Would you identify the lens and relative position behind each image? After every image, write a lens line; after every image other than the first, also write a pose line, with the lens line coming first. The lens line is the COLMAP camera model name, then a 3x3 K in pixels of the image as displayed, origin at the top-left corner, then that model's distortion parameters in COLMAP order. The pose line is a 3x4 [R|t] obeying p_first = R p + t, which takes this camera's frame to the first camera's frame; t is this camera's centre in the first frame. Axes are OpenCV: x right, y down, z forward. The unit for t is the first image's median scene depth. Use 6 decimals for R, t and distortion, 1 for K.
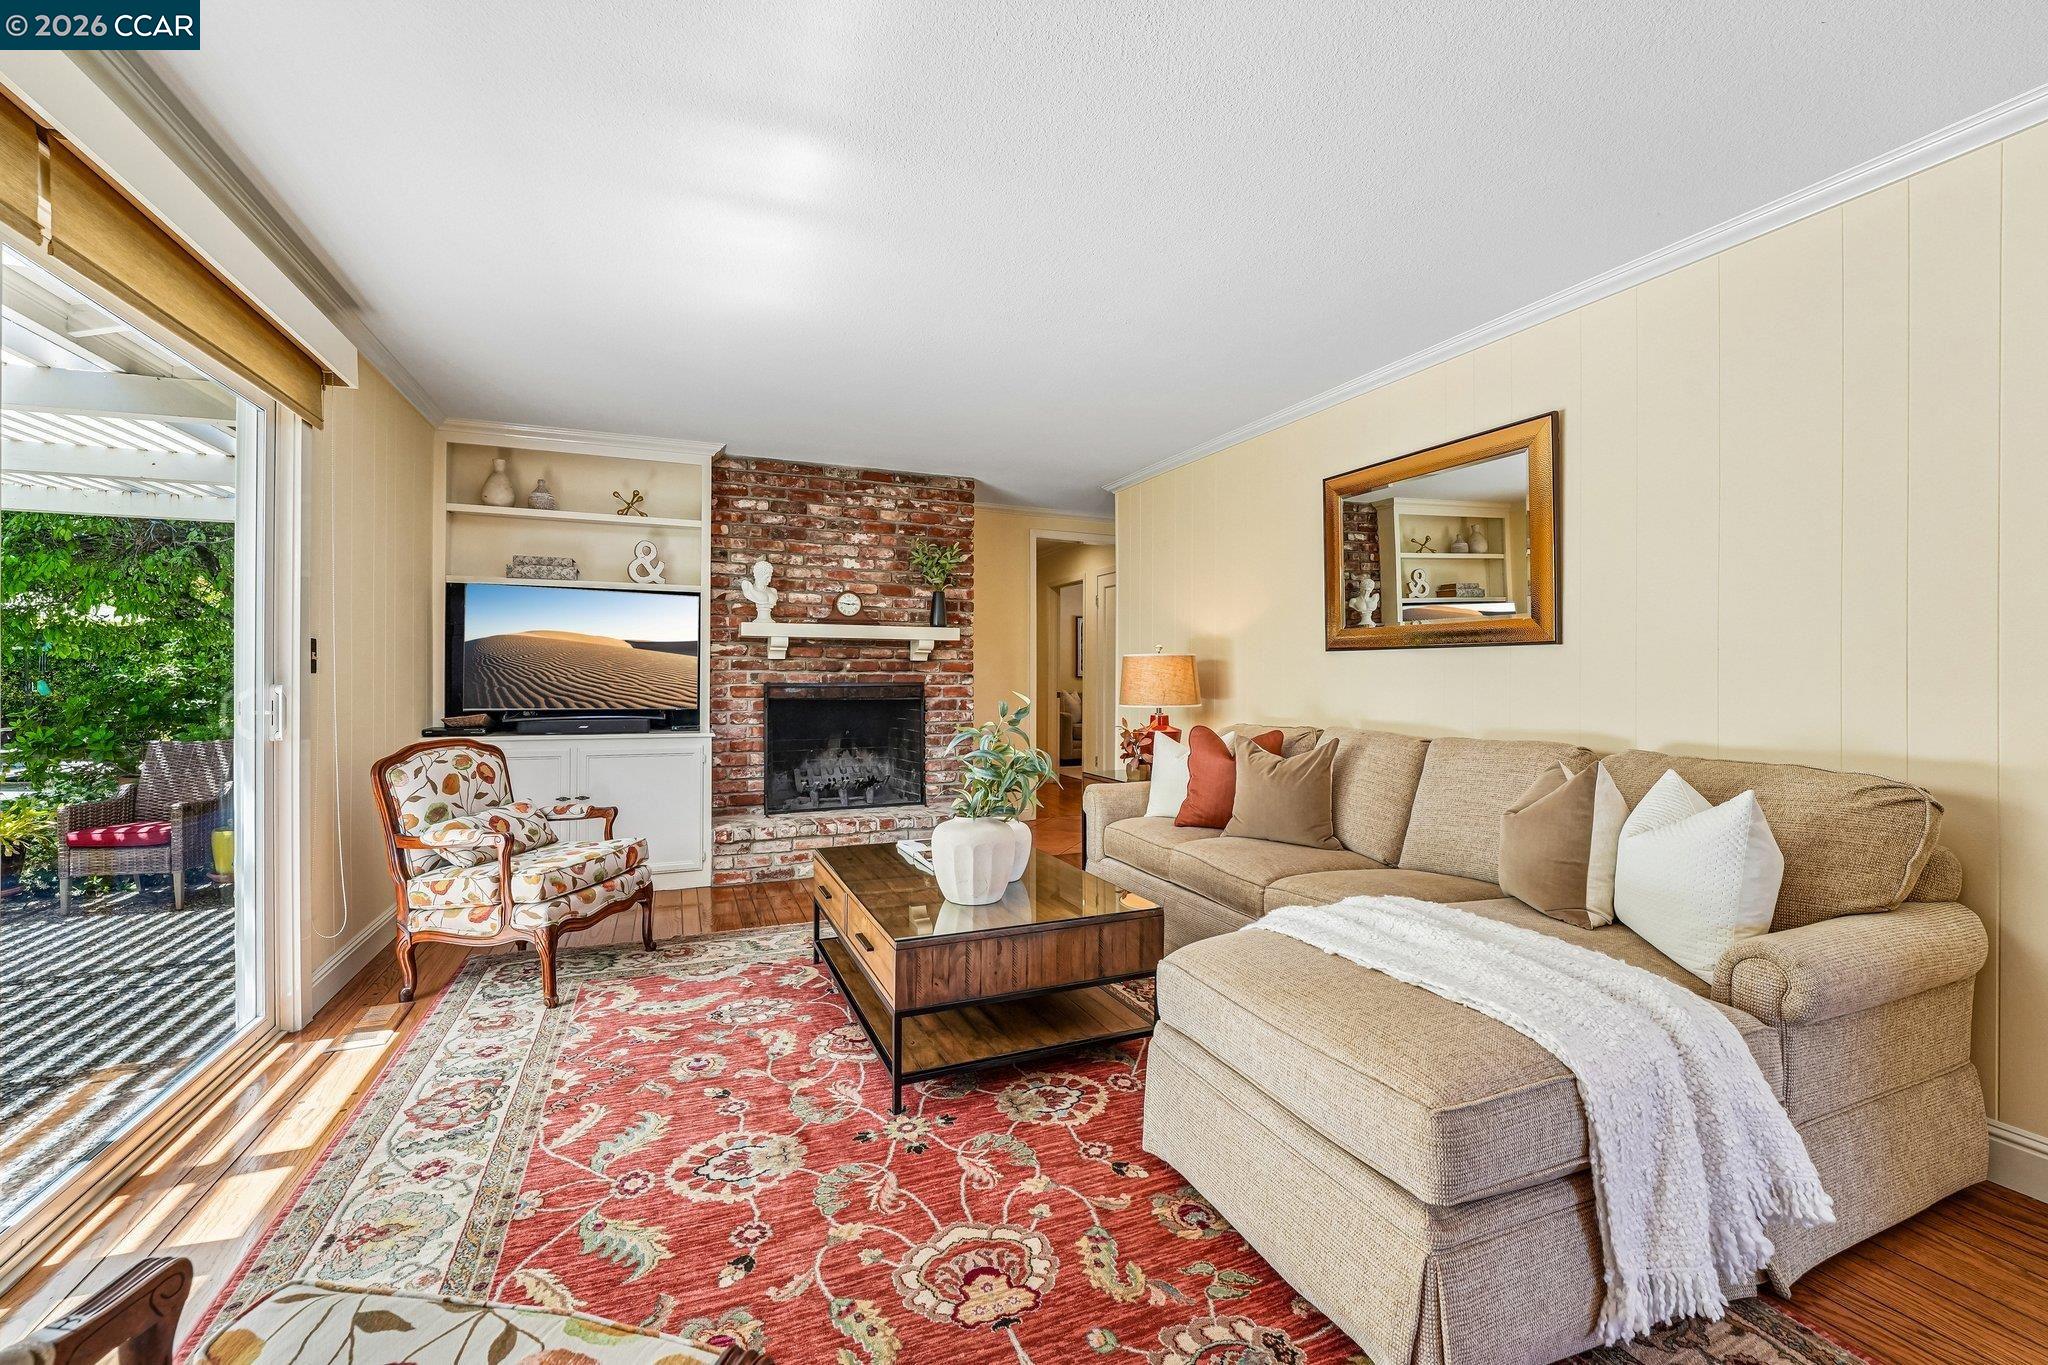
lens RADIAL K [[828.6, 0, 1012.8], [0, 828.6, 678.5], [0, 0, 1]] dist [-0.020871, 0.004285]
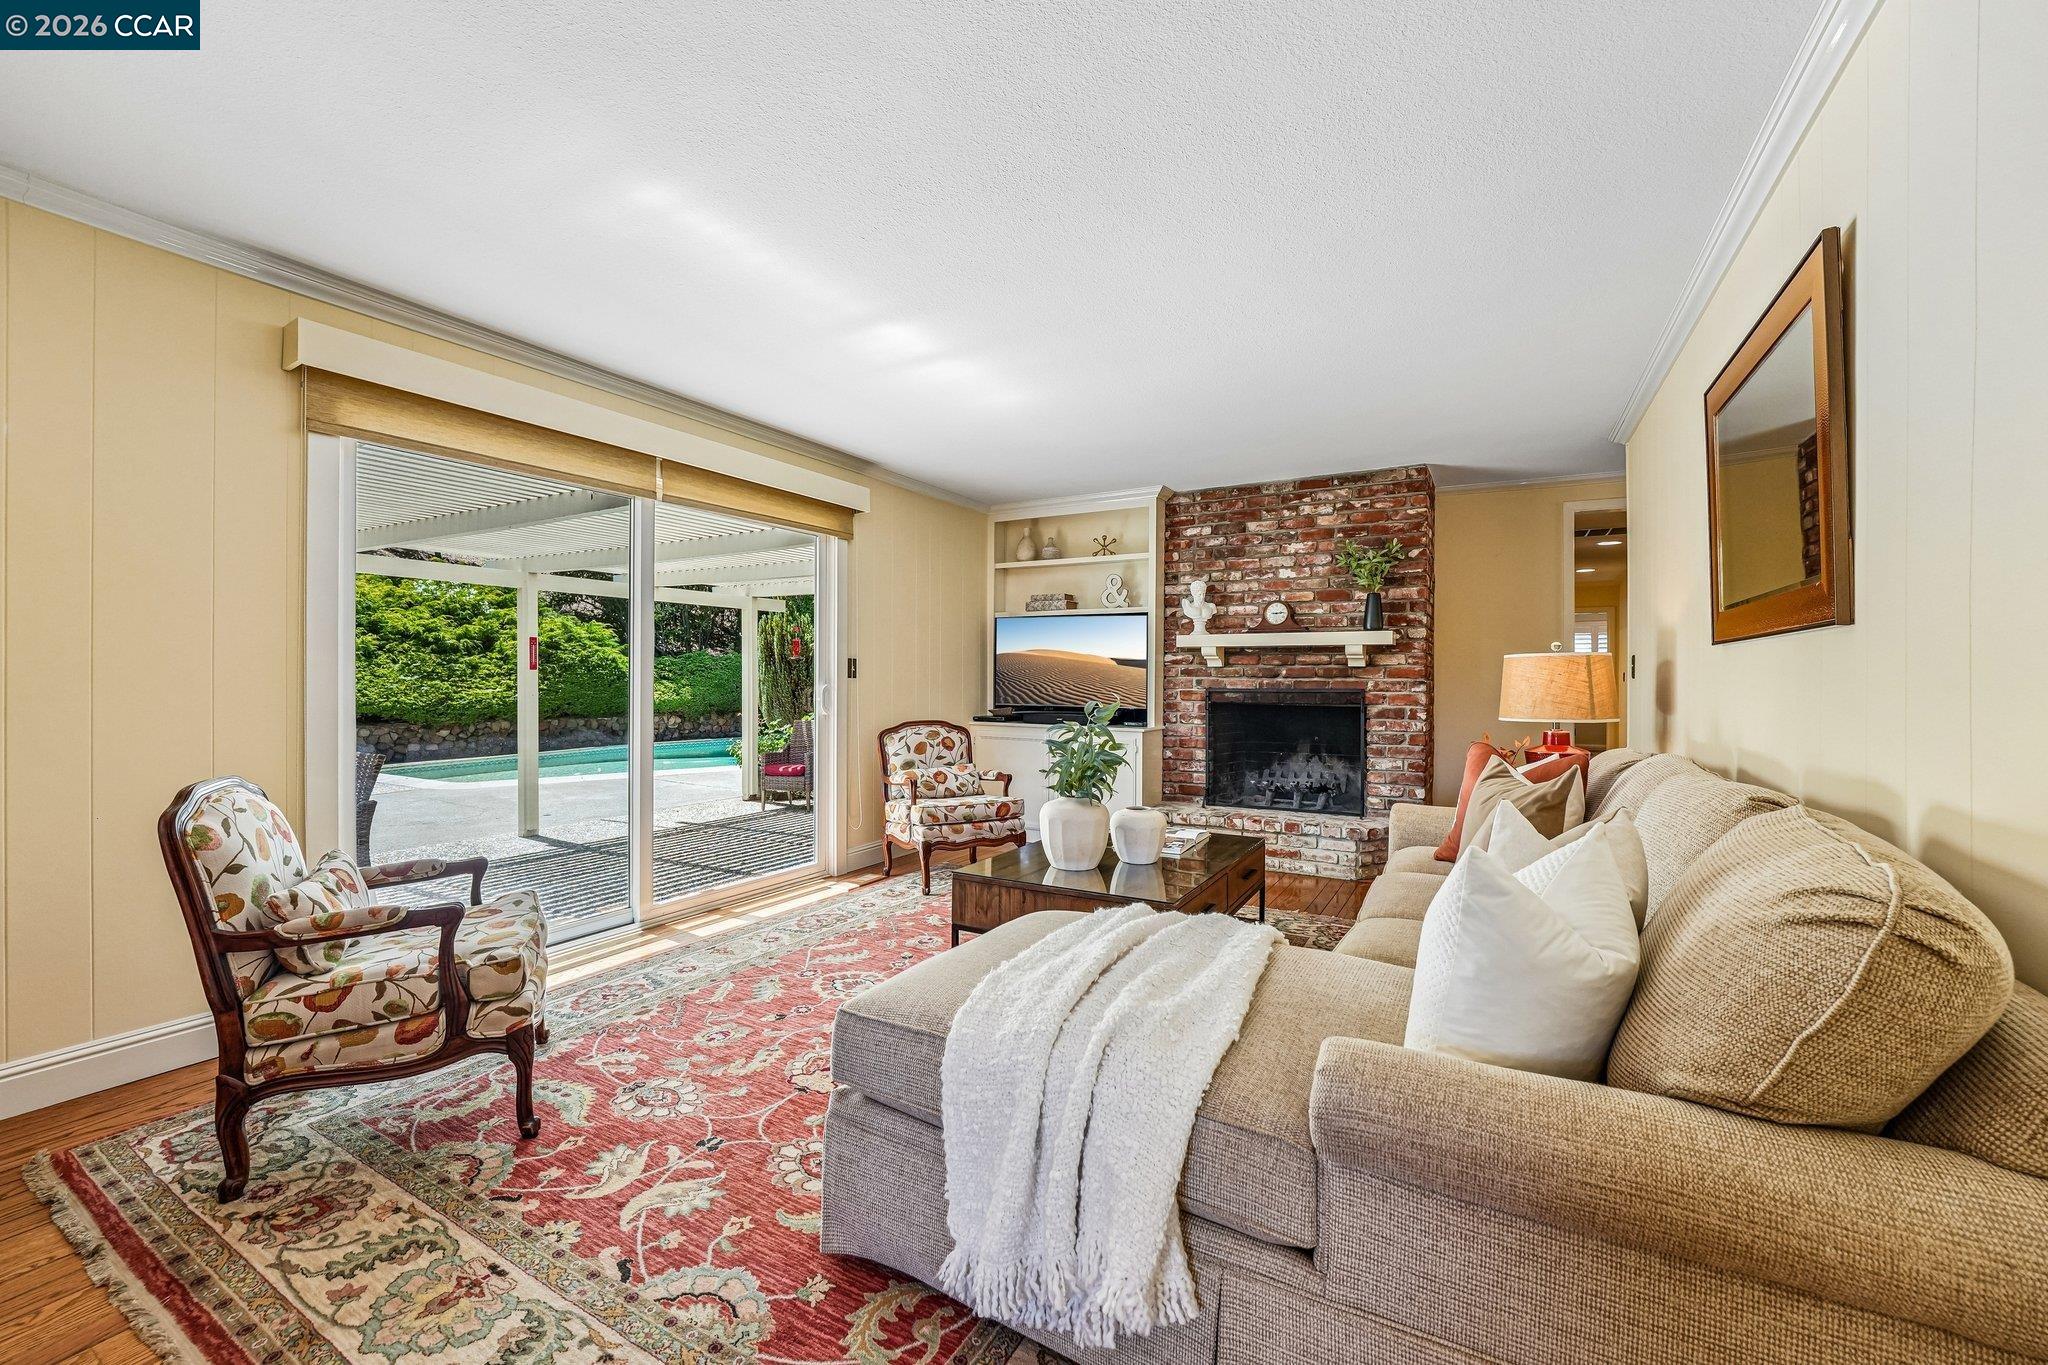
lens RADIAL K [[826.4, 0, 1011.6], [0, 826.4, 685.1], [0, 0, 1]] dist [-0.001015, -0.016153]
pose [[0.608389, 0.005084, -0.793622, 0.669100], [-0.007452, 0.999972, 0.000693, 0.004087], [0.793604, 0.005493, 0.608410, 0.160748]]
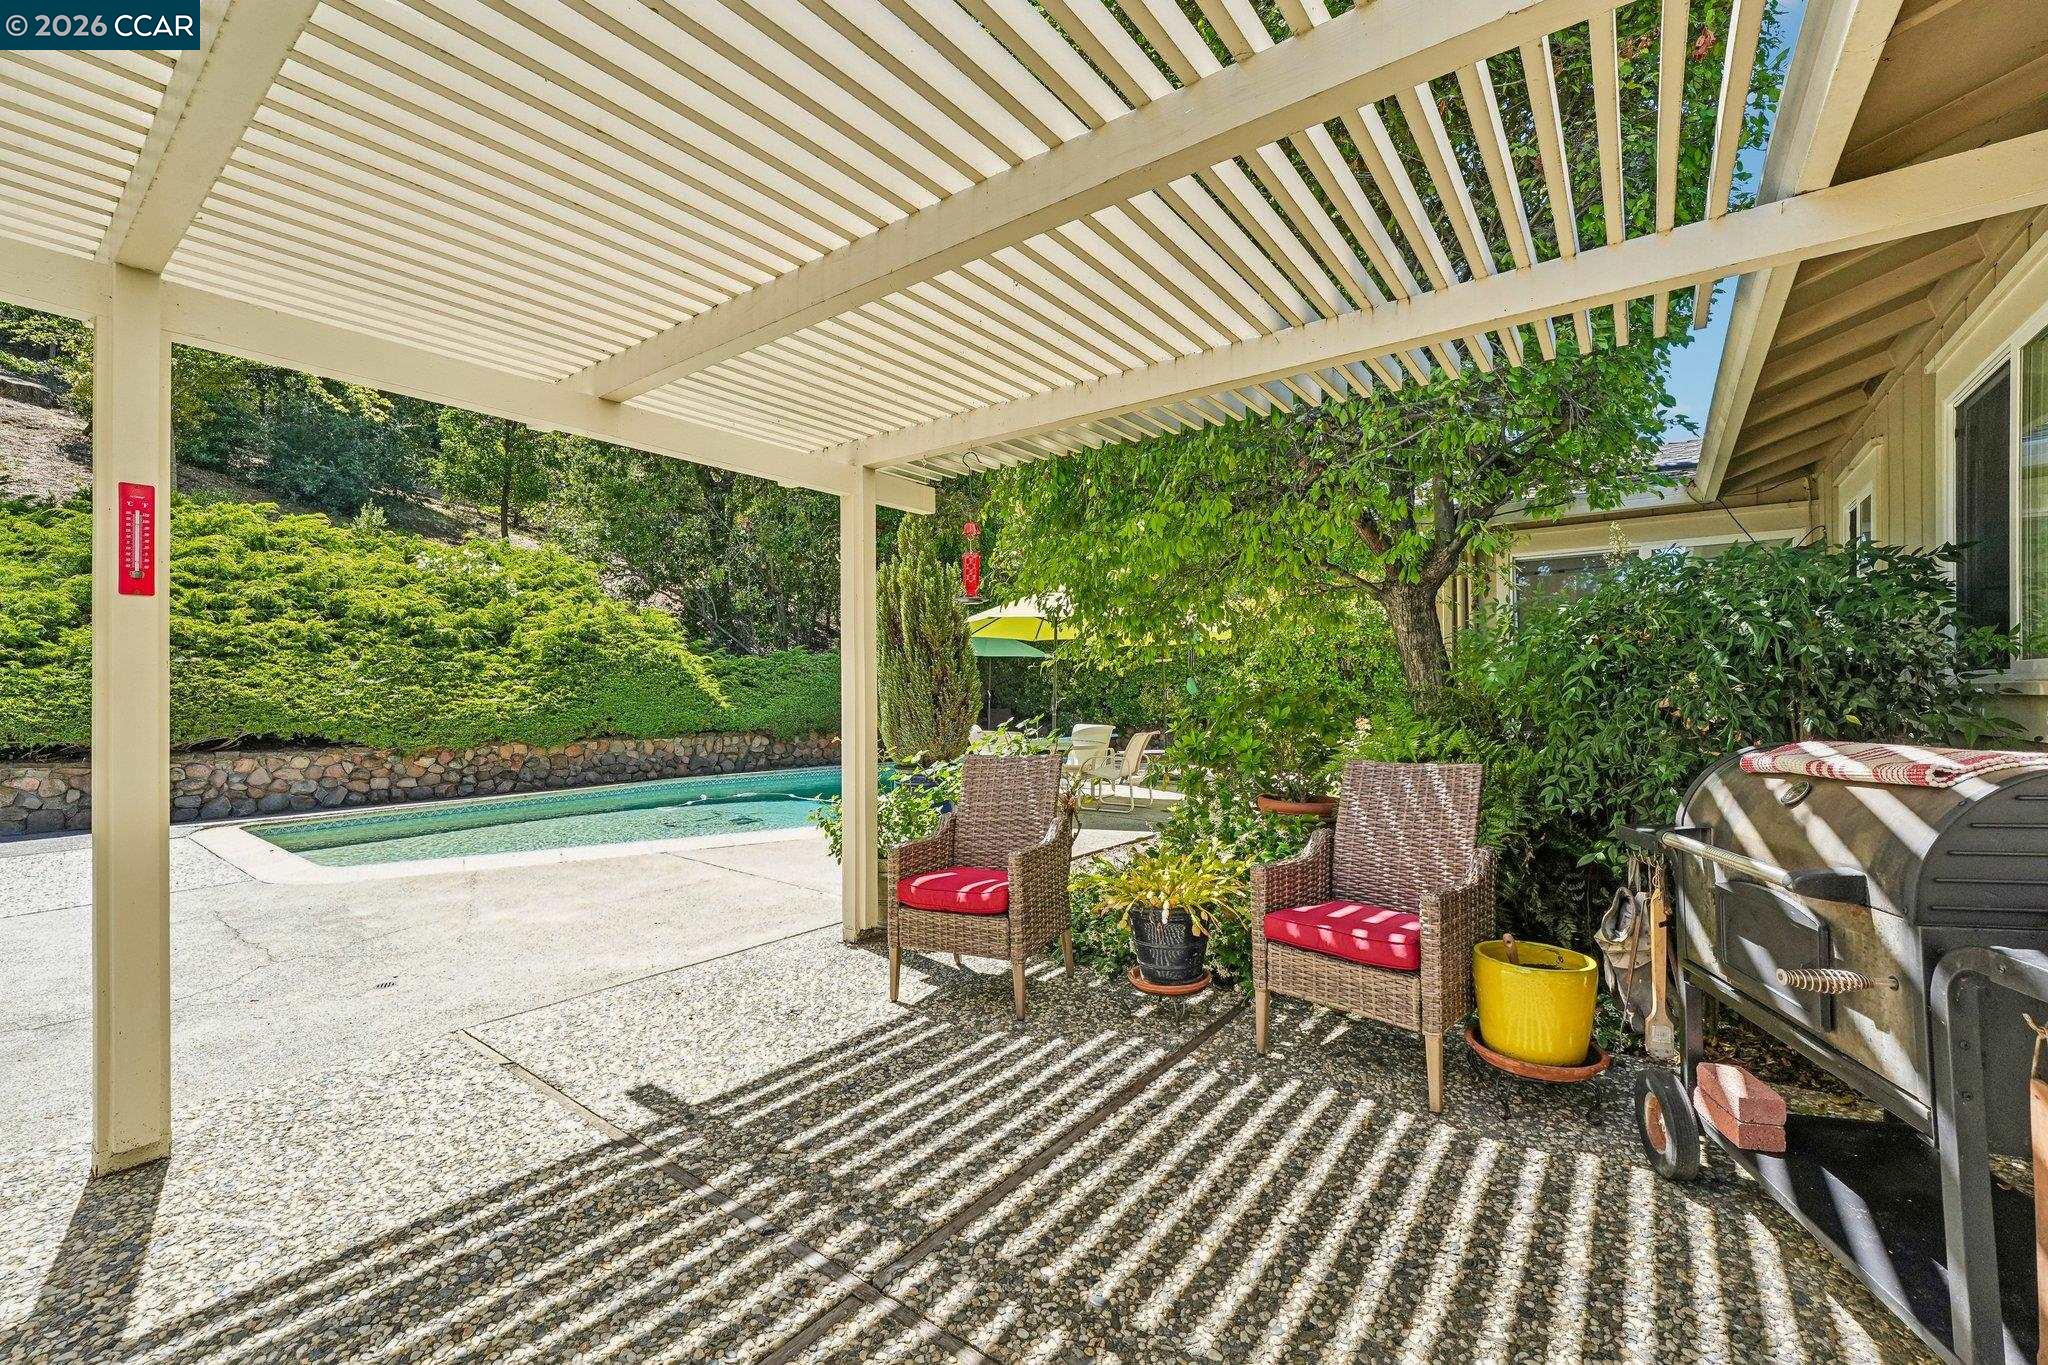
lens RADIAL K [[834.2, 0, 1018.6], [0, 834.2, 683.4], [0, 0, 1]] dist [-0.014466, -0.000885]
pose [[0.511176, -0.015661, -0.859334, -1.079028], [-0.002288, 0.999806, -0.019582, 0.056445], [0.859473, 0.011976, 0.511041, 0.791656]]
